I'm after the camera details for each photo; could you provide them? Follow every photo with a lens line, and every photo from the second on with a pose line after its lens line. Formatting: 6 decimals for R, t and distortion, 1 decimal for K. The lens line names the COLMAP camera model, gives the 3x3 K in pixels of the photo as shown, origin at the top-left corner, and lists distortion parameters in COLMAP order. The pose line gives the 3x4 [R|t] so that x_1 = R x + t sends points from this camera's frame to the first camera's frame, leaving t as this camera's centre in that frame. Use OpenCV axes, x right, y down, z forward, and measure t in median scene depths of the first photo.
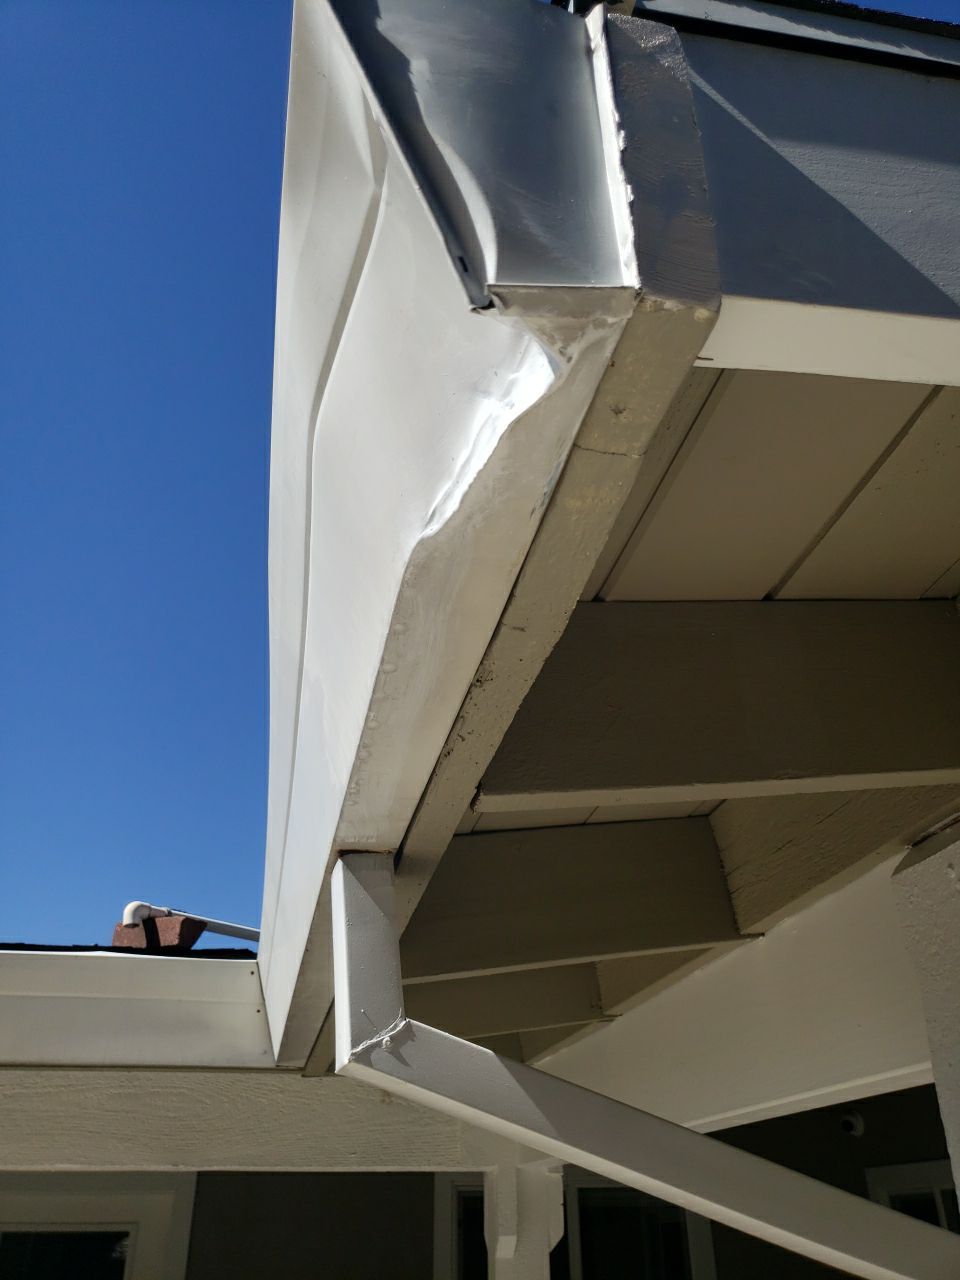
lens RADIAL K [[996.2, 0, 480.0], [0, 996.2, 640.0], [0, 0, 1]] dist [0.002869, 0.008158]
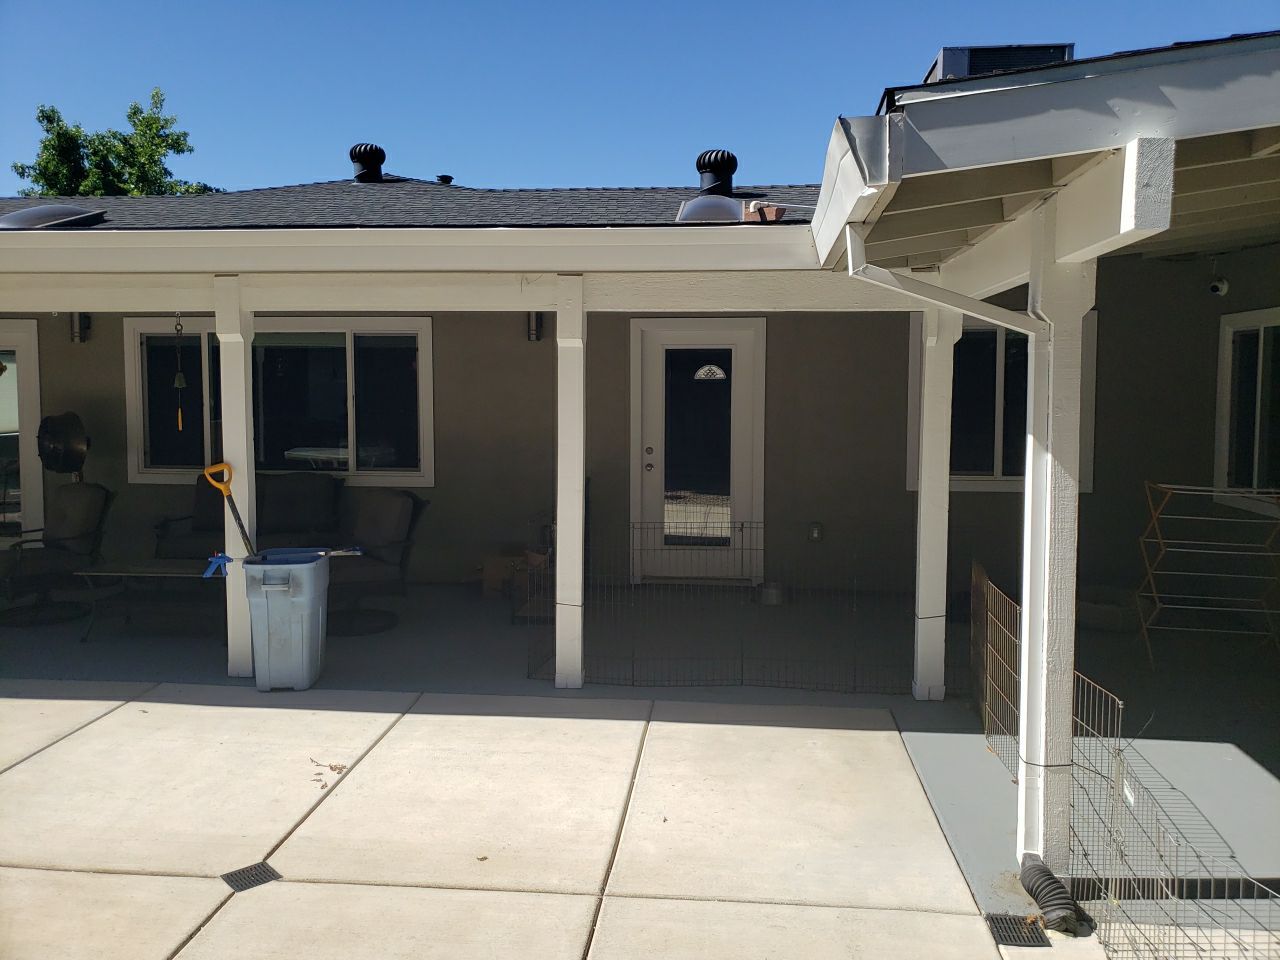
lens RADIAL K [[996.2, 0, 634.7], [0, 996.2, 477.0], [0, 0, 1]] dist [0.002869, 0.008158]
pose [[0.944875, 0.046151, -0.324161, 0.208030], [0.153739, 0.811570, 0.563666, -0.716379], [0.289093, -0.582430, 0.759737, -1.517394]]
